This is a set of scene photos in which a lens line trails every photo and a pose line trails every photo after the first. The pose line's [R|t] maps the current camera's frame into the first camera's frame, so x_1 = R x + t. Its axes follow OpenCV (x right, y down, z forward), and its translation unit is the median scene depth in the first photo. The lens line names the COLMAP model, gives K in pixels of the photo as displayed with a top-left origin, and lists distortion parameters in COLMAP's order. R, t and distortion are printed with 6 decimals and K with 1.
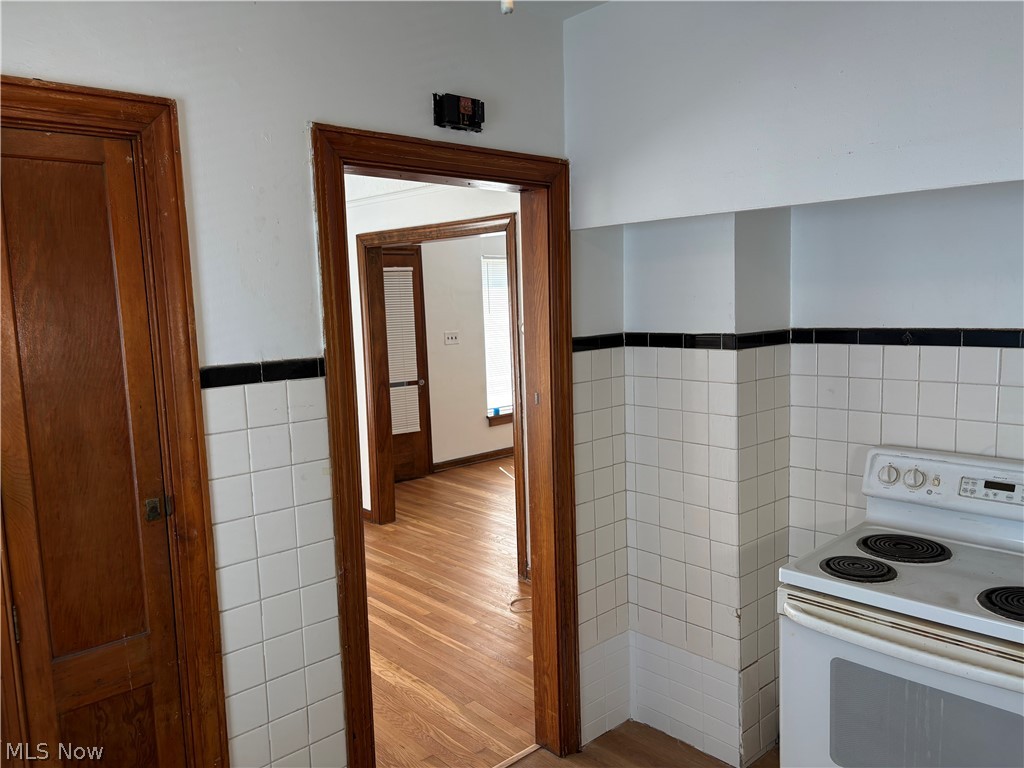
lens RADIAL K [[767.9, 0, 514.5], [0, 767.9, 384.9], [0, 0, 1]] dist [0.017428, -0.040155]
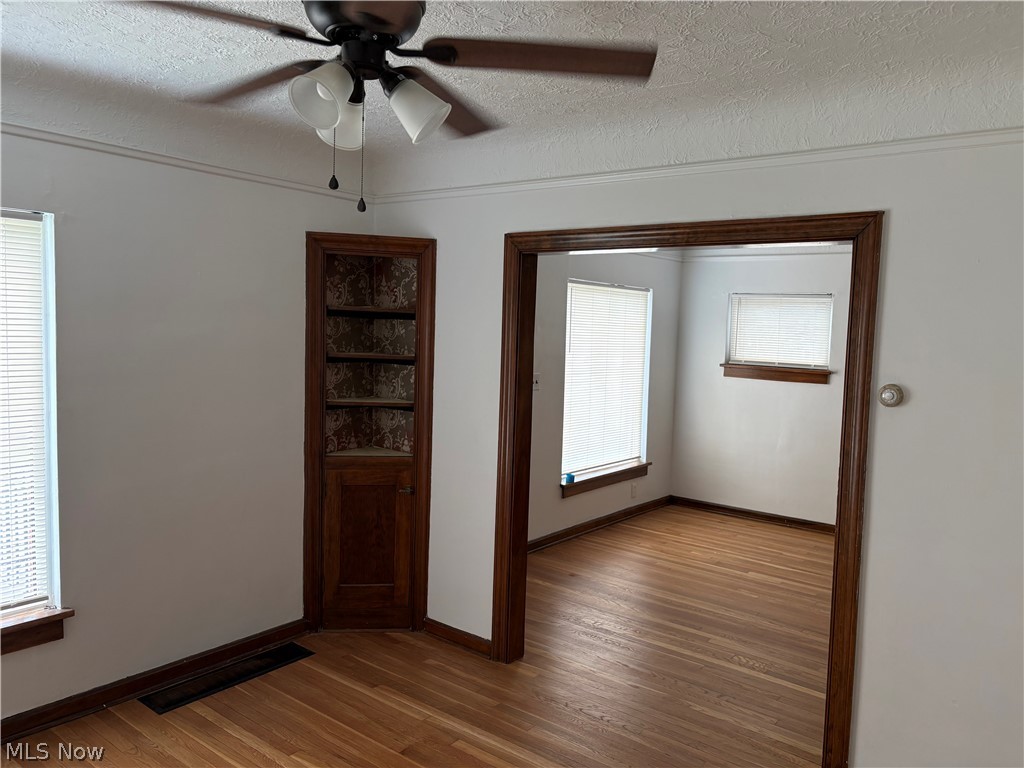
lens RADIAL K [[767.9, 0, 509.9], [0, 767.9, 384.2], [0, 0, 1]] dist [0.017428, -0.040155]
pose [[0.977766, 0.056474, 0.201949, -0.287321], [-0.050158, 0.998083, -0.036261, -0.033874], [-0.203610, 0.025325, 0.978725, 0.297064]]
